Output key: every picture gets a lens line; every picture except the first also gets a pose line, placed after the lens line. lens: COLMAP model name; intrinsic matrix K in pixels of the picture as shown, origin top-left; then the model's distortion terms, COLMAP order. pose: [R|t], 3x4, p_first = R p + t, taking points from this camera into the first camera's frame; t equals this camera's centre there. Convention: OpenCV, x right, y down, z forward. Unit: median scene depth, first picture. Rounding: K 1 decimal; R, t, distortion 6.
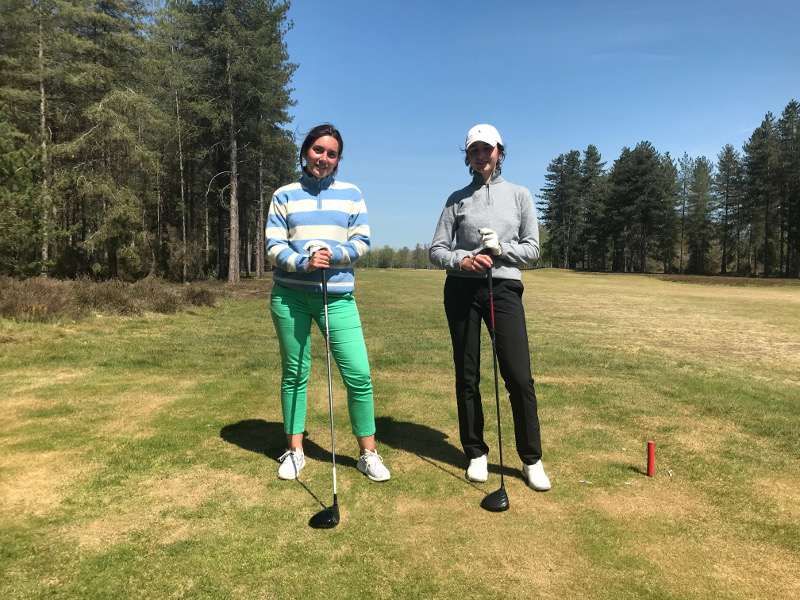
lens RADIAL K [[647.6, 0, 400.0], [0, 647.6, 300.0], [0, 0, 1]] dist [0.010458, 0.002996]
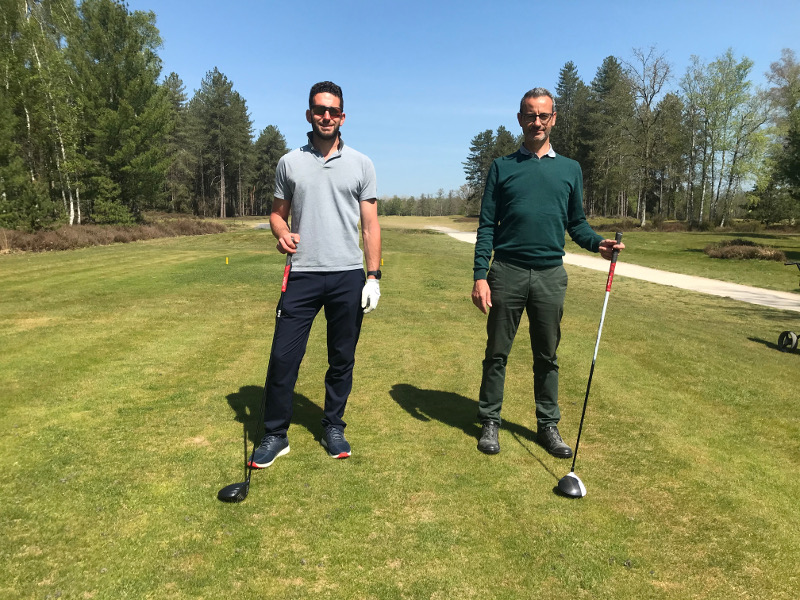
lens RADIAL K [[647.6, 0, 400.0], [0, 647.6, 300.0], [0, 0, 1]] dist [0.010458, 0.002996]
pose [[0.998593, 0.013299, -0.051326, 0.406557], [-0.009178, 0.996777, 0.079697, 0.059155], [0.052221, -0.079114, 0.995497, -1.085164]]
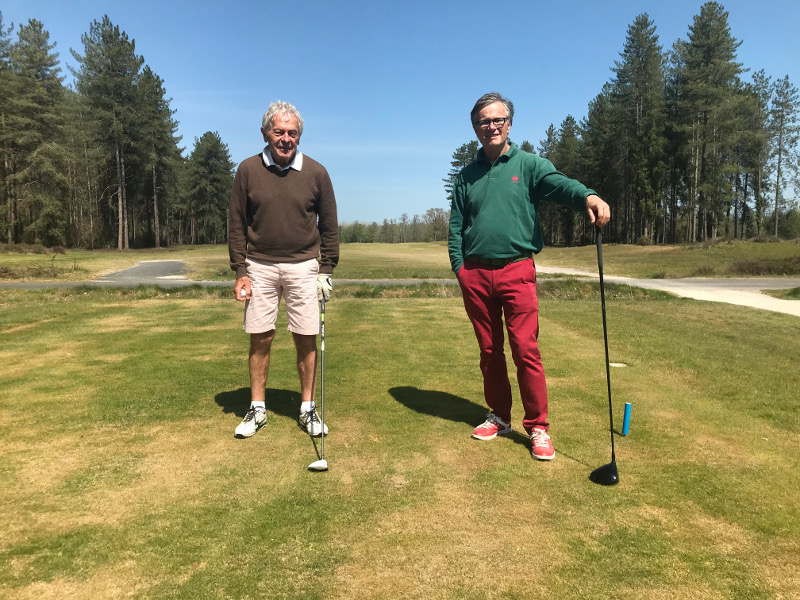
lens RADIAL K [[656.6, 0, 413.6], [0, 656.6, 302.3], [0, 0, 1]] dist [0.010557, 0.003161]
pose [[0.999402, -0.008233, 0.033579, 0.306919], [0.006855, 0.999137, 0.040959, 0.031925], [-0.033887, -0.040704, 0.998596, -0.520399]]
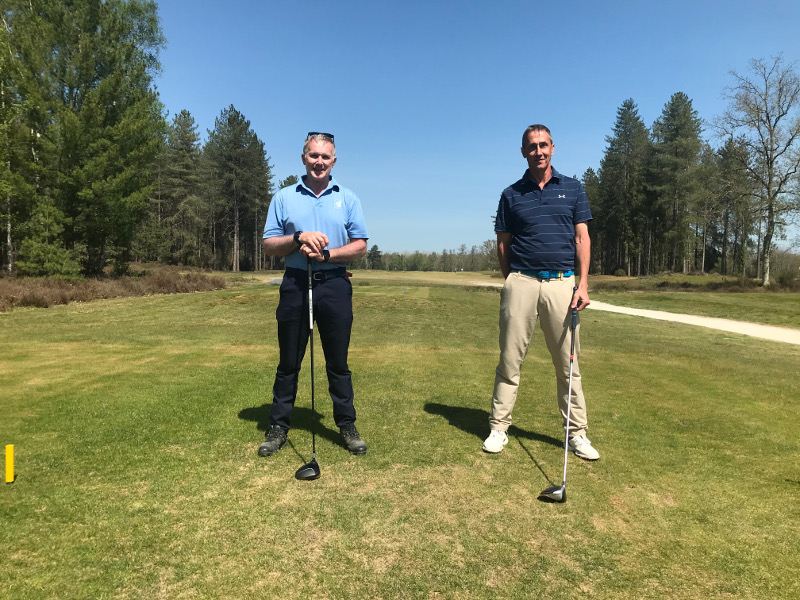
lens RADIAL K [[652.2, 0, 402.6], [0, 652.2, 321.3], [0, 0, 1]] dist [0.008784, 0.007511]
pose [[0.996917, 0.020925, -0.075624, 0.358467], [-0.018939, 0.999459, 0.026882, 0.052573], [0.076145, -0.025367, 0.996774, -0.890122]]
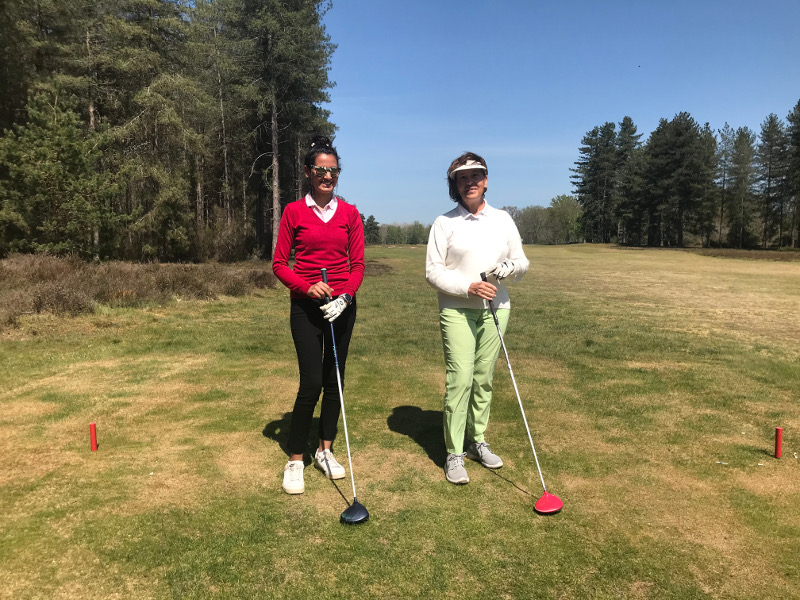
lens RADIAL K [[647.6, 0, 400.0], [0, 647.6, 300.0], [0, 0, 1]] dist [0.010458, 0.002996]
pose [[0.998981, -0.004494, -0.044915, -0.012195], [0.006171, 0.999286, 0.037267, -0.002717], [0.044716, -0.037506, 0.998295, -0.008123]]
